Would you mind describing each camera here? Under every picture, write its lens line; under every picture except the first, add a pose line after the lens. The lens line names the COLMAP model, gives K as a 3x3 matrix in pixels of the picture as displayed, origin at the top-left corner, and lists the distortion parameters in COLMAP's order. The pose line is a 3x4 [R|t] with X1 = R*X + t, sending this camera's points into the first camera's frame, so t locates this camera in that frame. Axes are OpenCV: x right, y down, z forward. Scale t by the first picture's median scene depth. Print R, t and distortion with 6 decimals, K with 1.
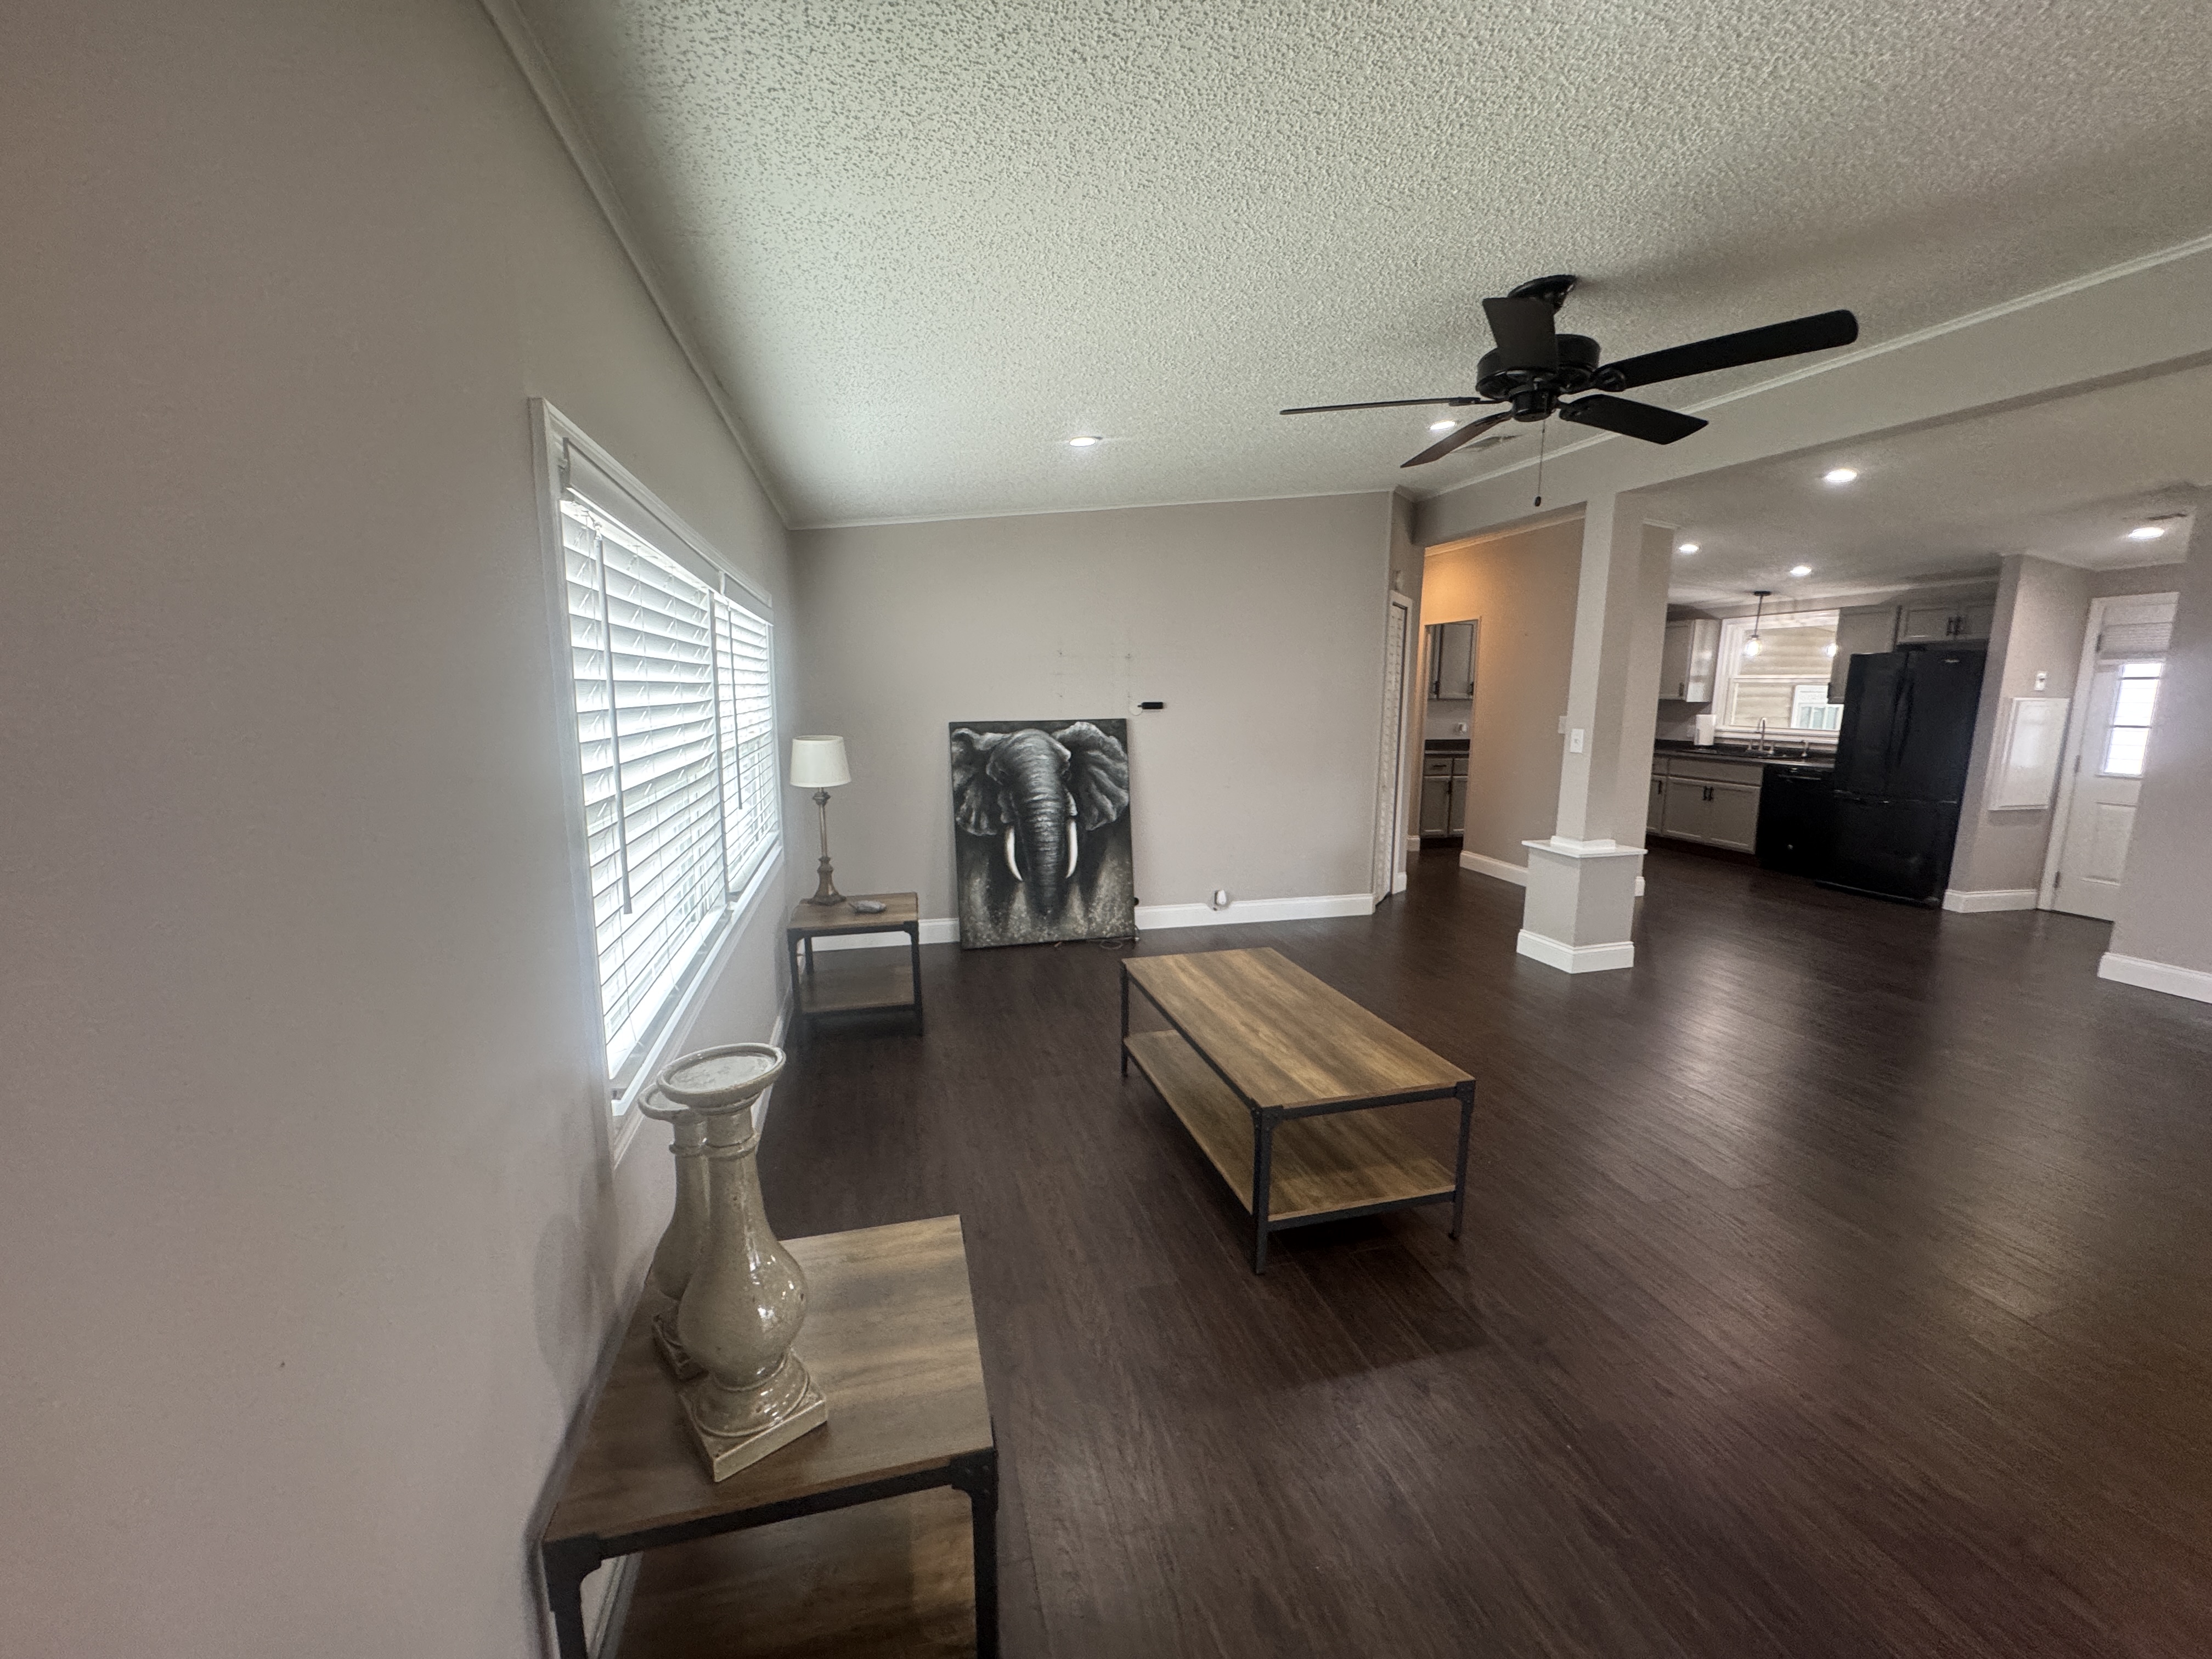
lens RADIAL K [[881.7, 0, 1111.1], [0, 881.7, 830.1], [0, 0, 1]] dist [-0.003189, 0.000711]
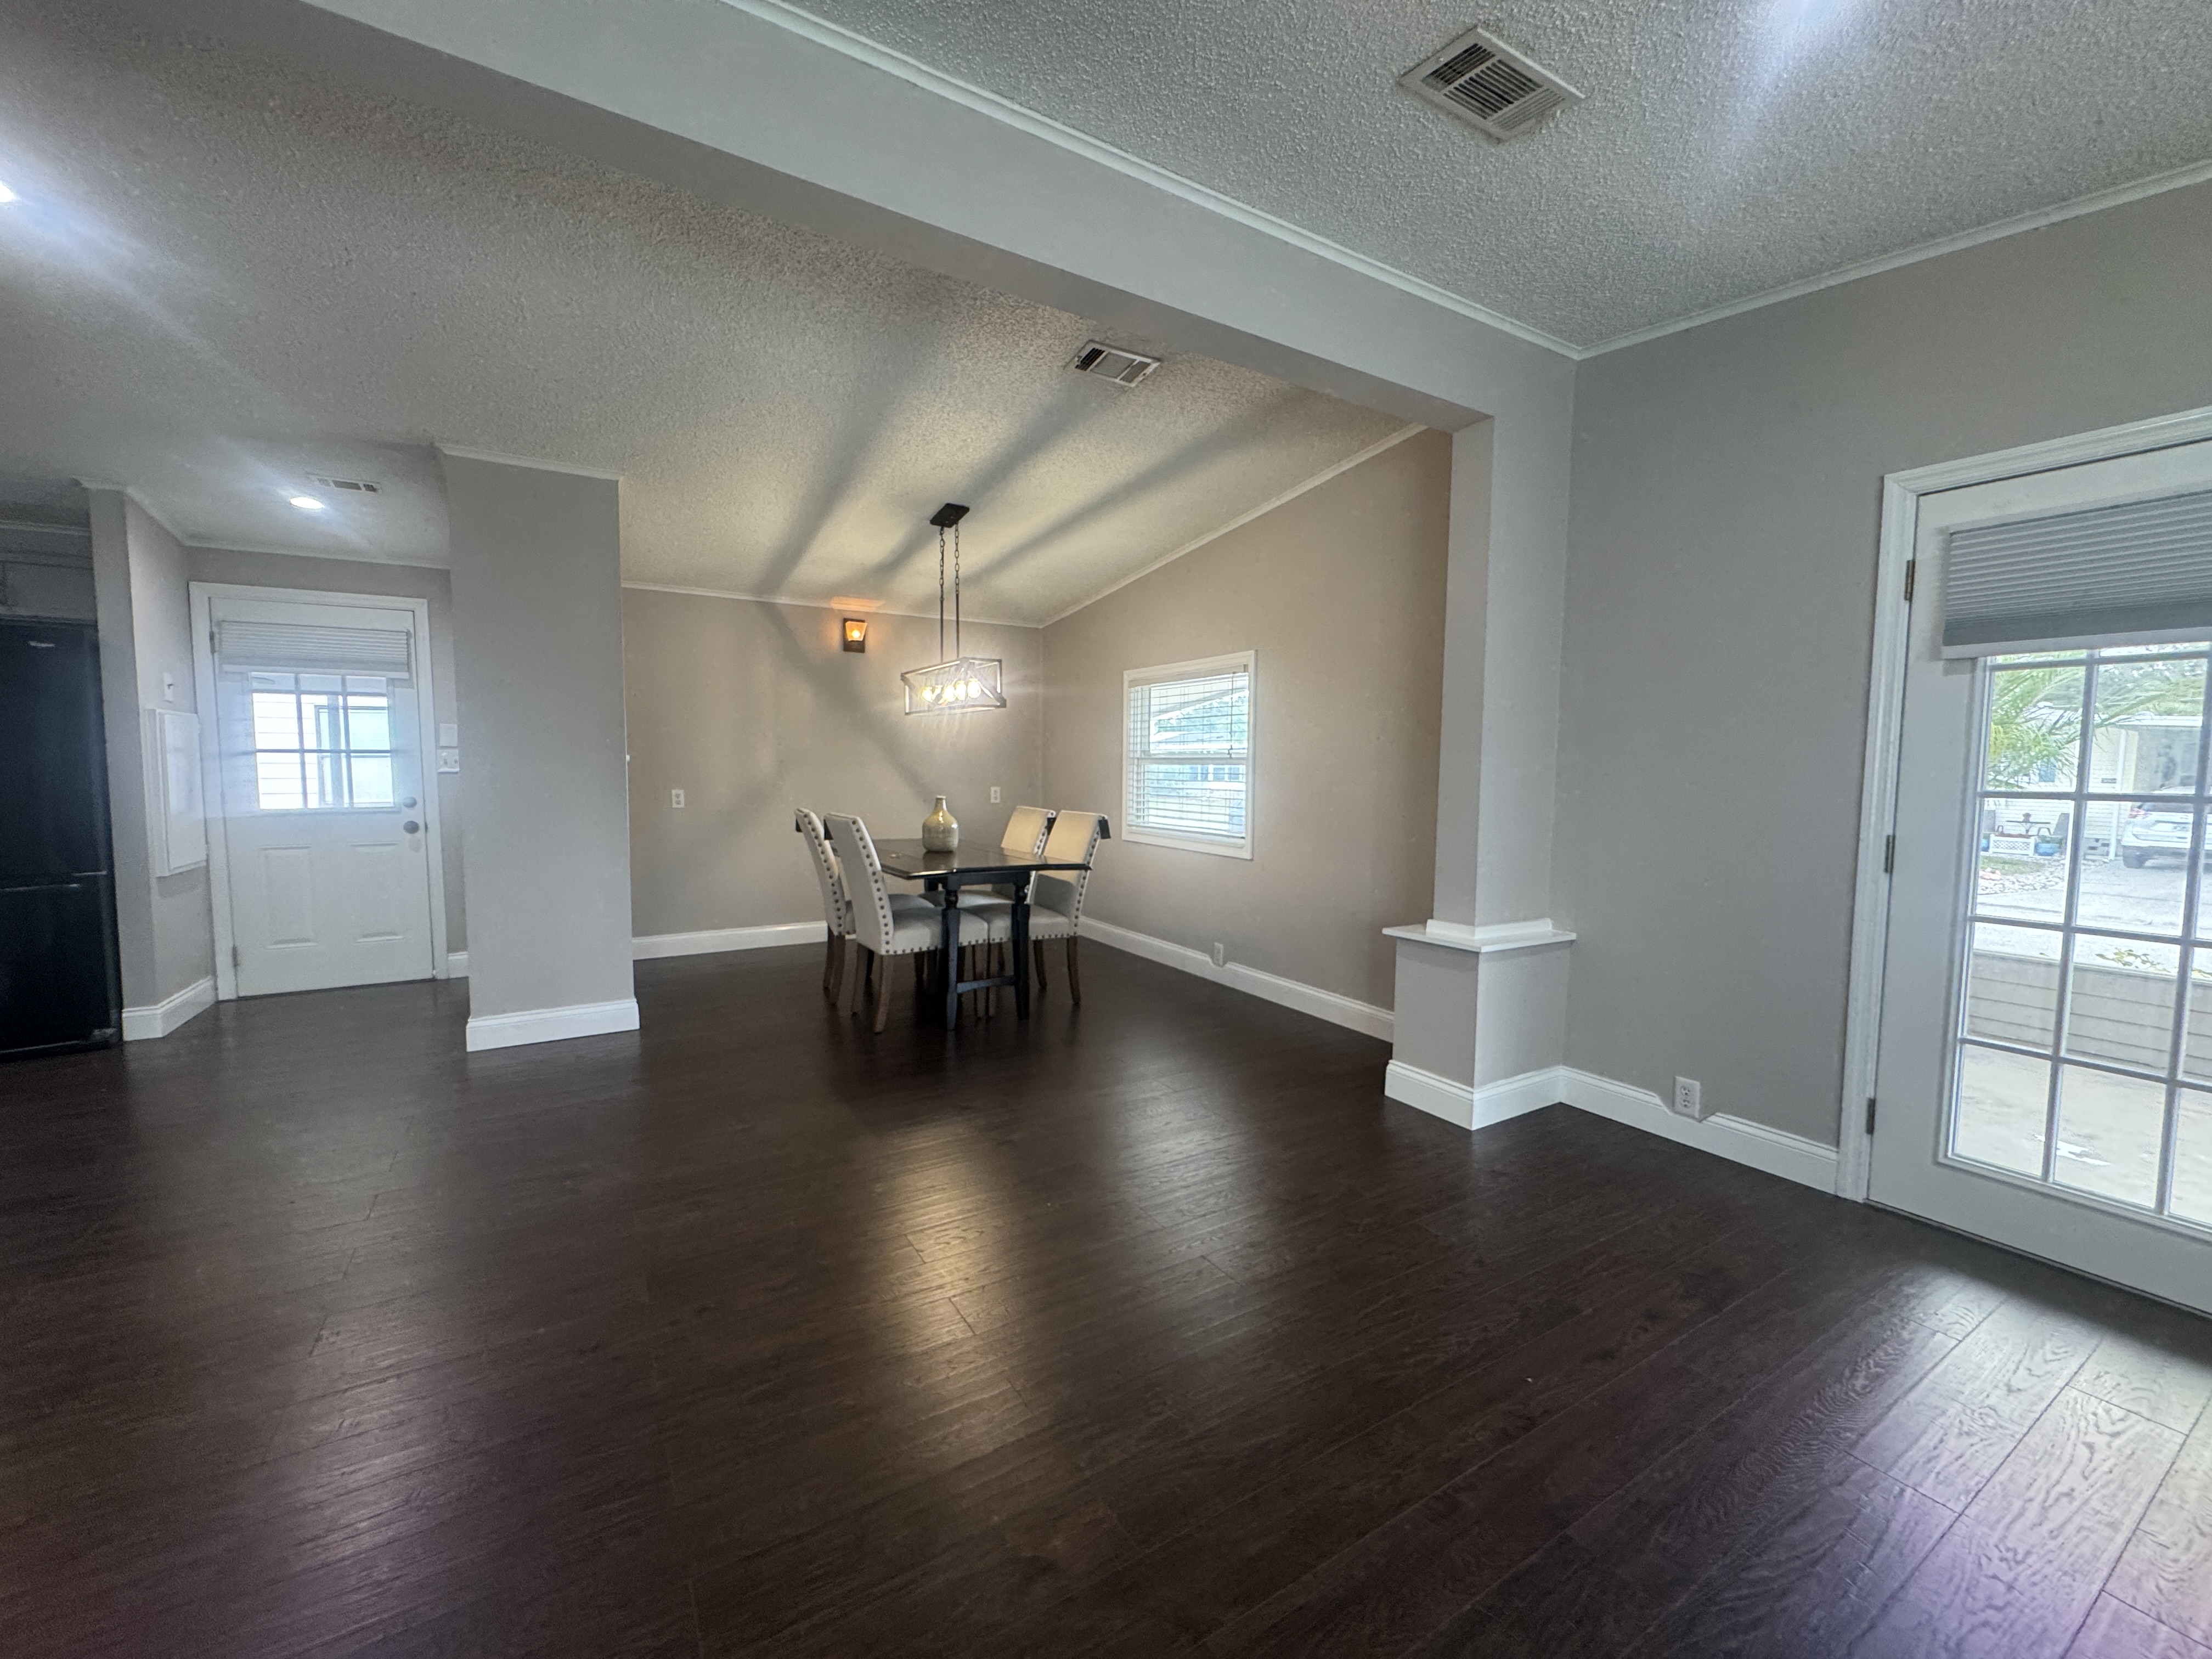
lens RADIAL K [[881.7, 0, 1102.0], [0, 881.7, 829.9], [0, 0, 1]] dist [-0.003189, 0.000711]
pose [[-0.282846, -0.080369, 0.955792, 0.191805], [0.143437, 0.981734, 0.124998, -0.044094], [-0.948380, 0.172451, -0.266152, 0.571994]]
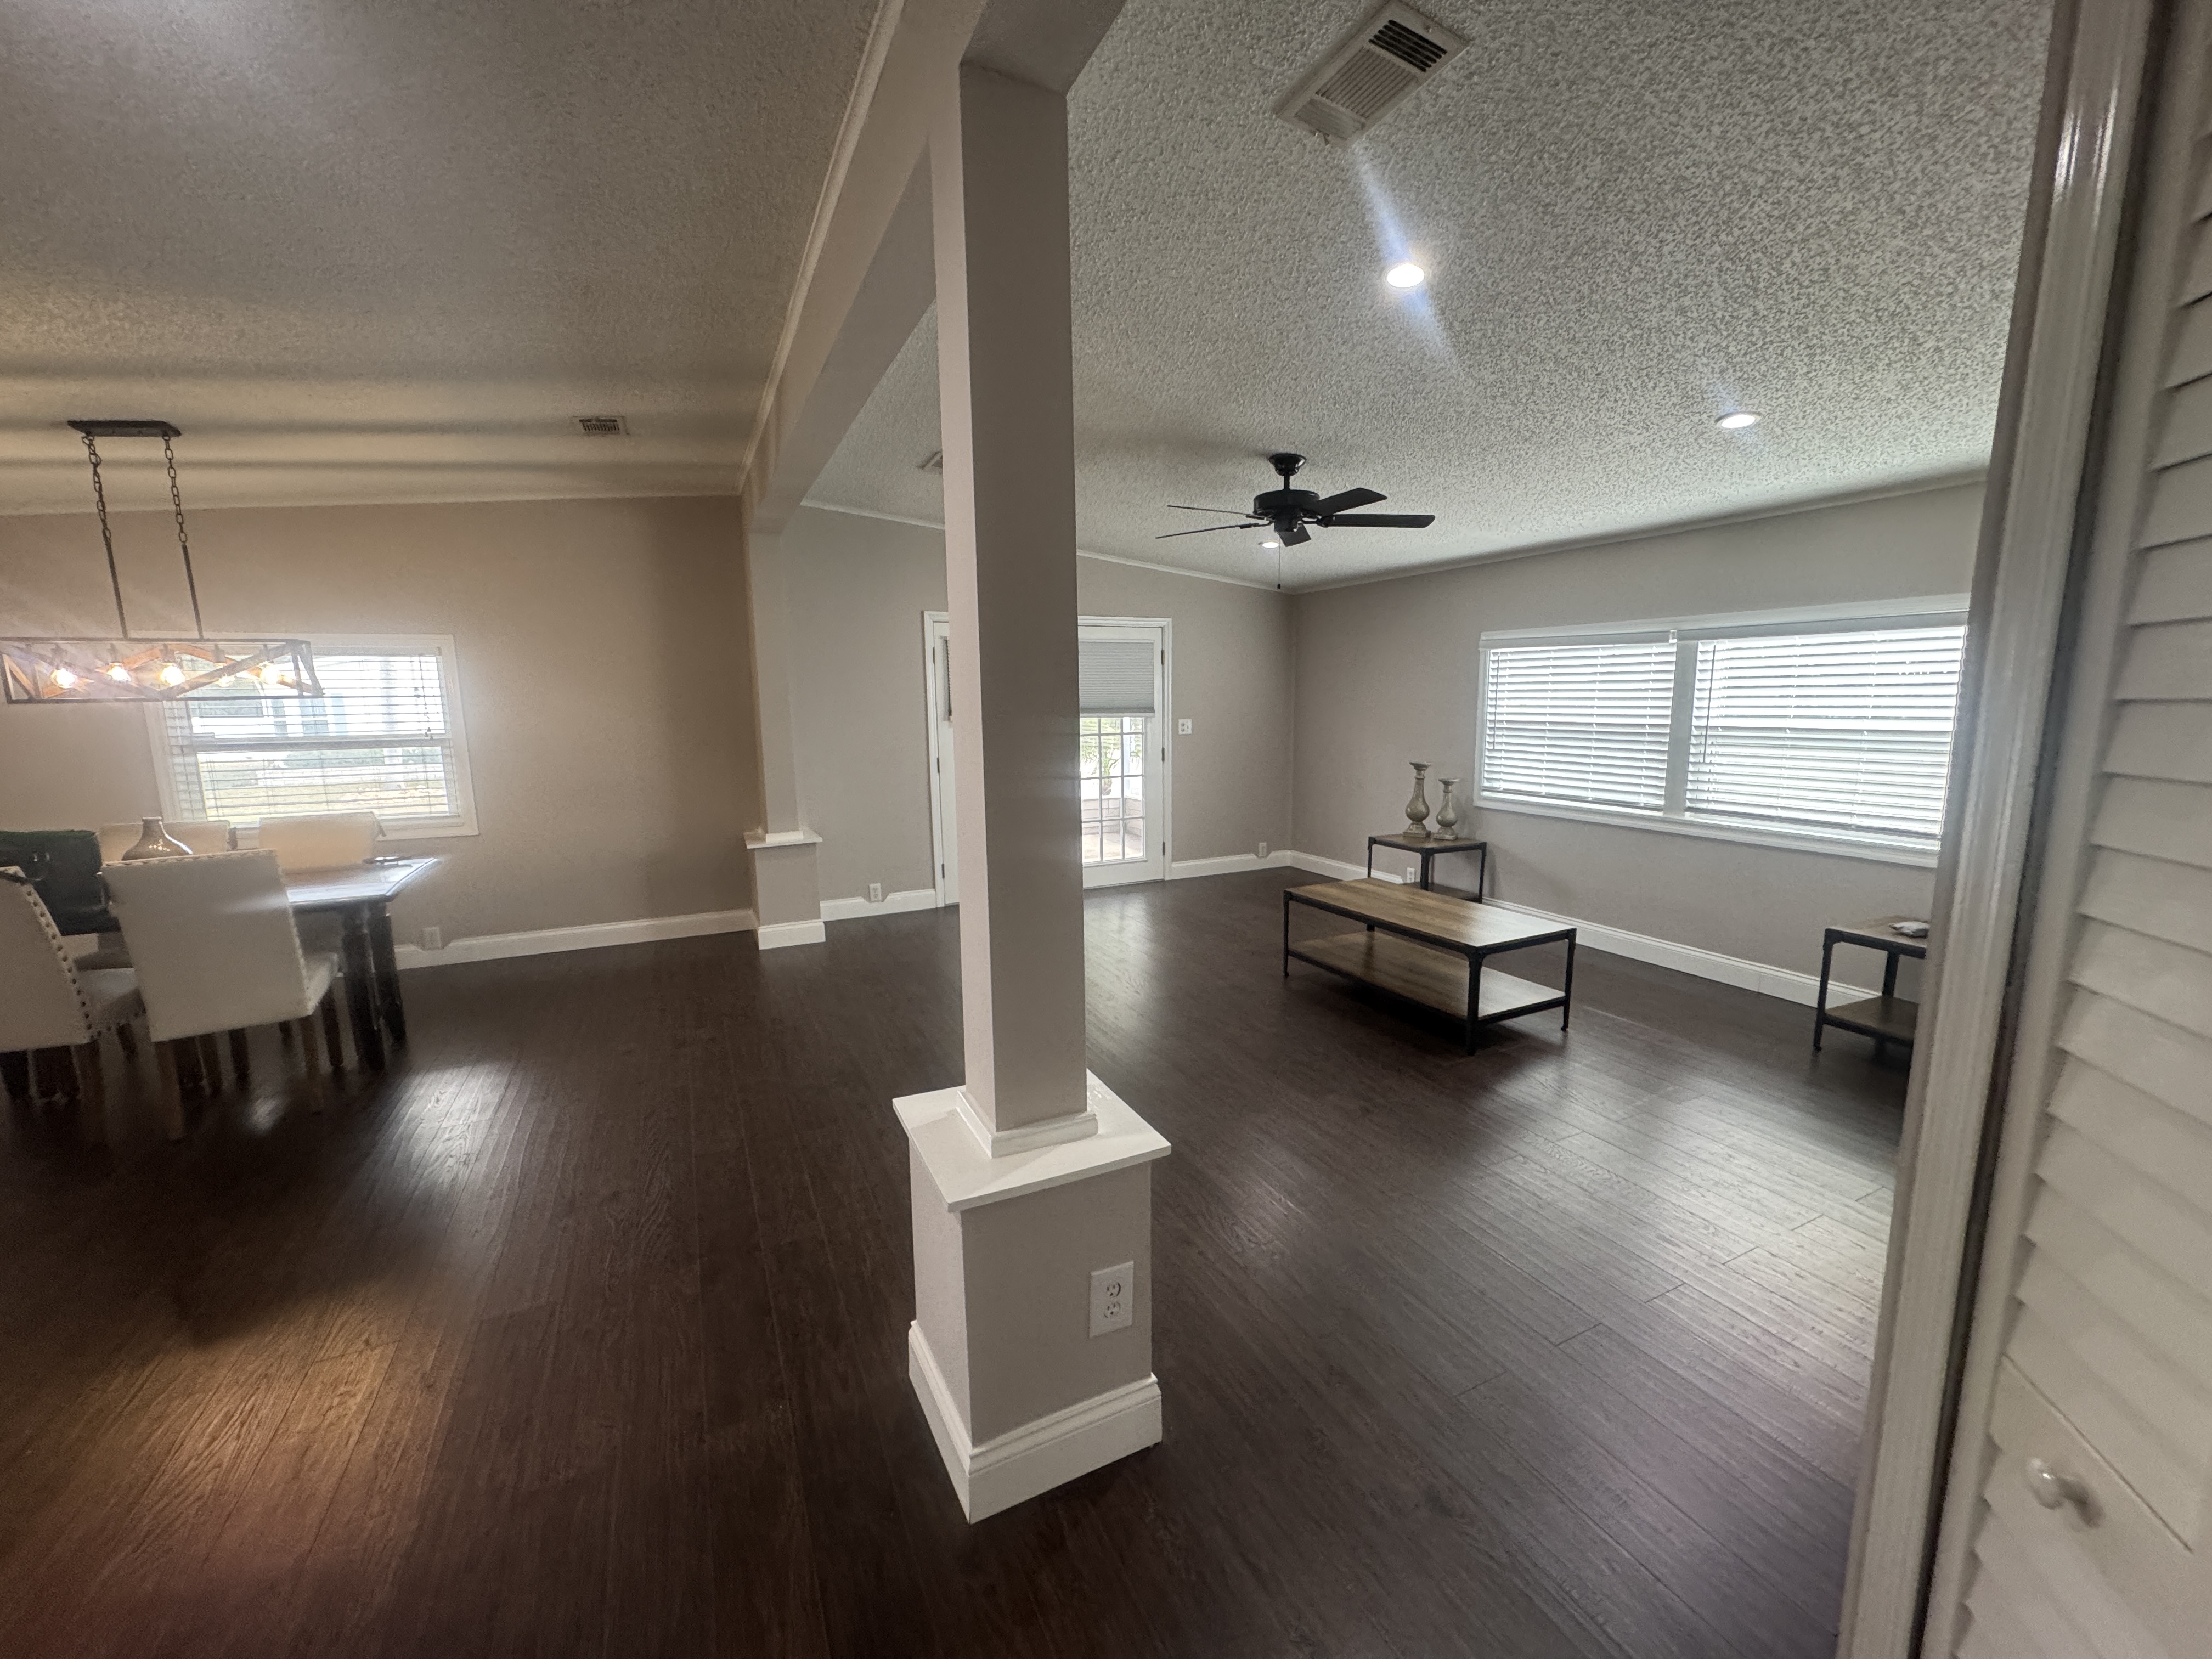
lens RADIAL K [[881.7, 0, 1102.3], [0, 881.7, 829.8], [0, 0, 1]] dist [-0.003189, 0.000711]
pose [[-0.982305, 0.034431, -0.184094, 0.531014], [-0.023254, 0.952928, 0.302303, -0.193606], [0.185837, 0.301234, -0.935266, 1.226424]]
